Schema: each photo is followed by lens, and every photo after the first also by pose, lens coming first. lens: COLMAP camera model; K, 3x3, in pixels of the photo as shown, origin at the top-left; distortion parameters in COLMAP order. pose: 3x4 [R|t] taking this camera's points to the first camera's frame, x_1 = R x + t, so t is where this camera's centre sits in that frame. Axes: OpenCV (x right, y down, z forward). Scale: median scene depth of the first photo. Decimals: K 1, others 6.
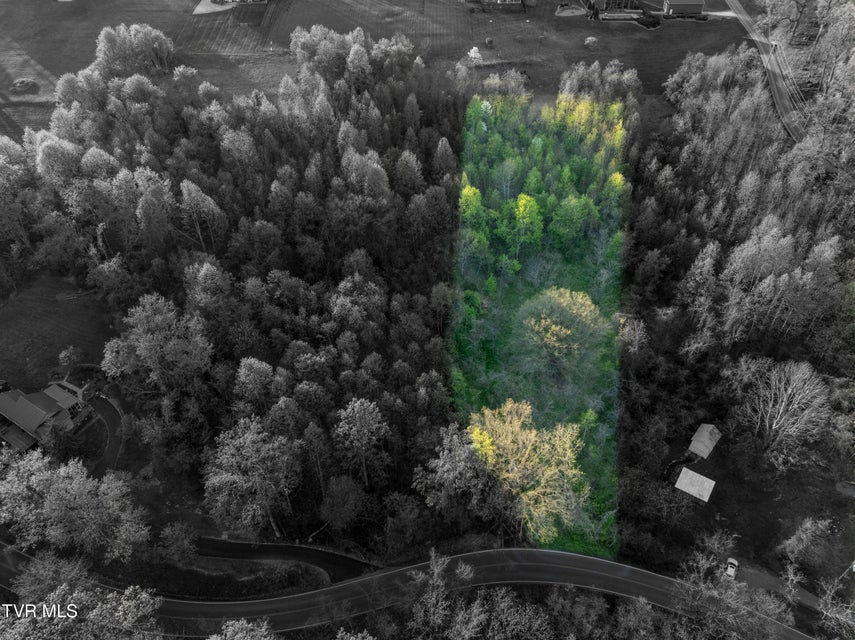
lens RADIAL K [[606.4, 0, 430.5], [0, 606.4, 315.0], [0, 0, 1]] dist [-0.053923, 0.035769]
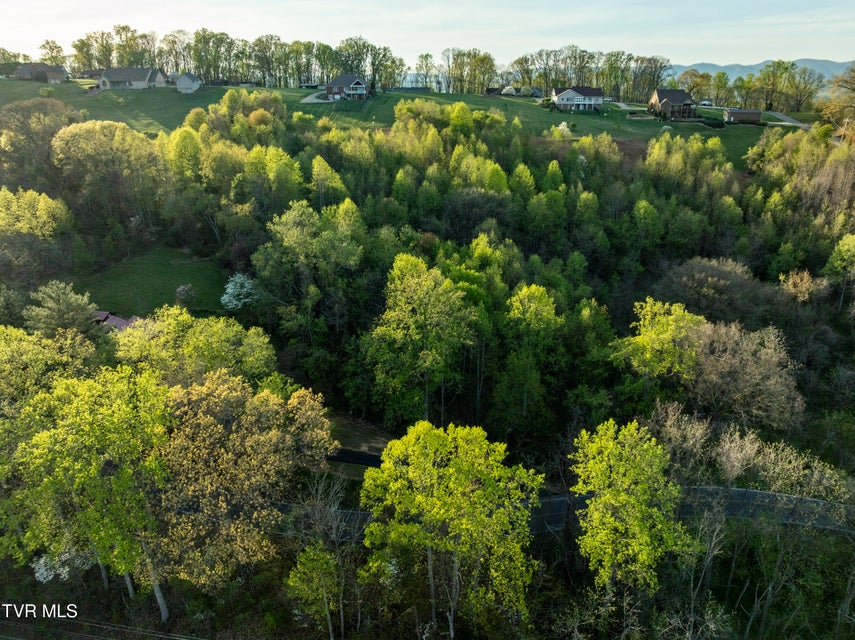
lens RADIAL K [[606.4, 0, 430.5], [0, 606.4, 315.0], [0, 0, 1]] dist [-0.053923, 0.035769]
pose [[0.999038, 0.027451, -0.034195, -0.154715], [-0.036911, 0.947433, -0.317818, 0.307178], [0.023673, 0.318774, 0.947535, 0.108197]]
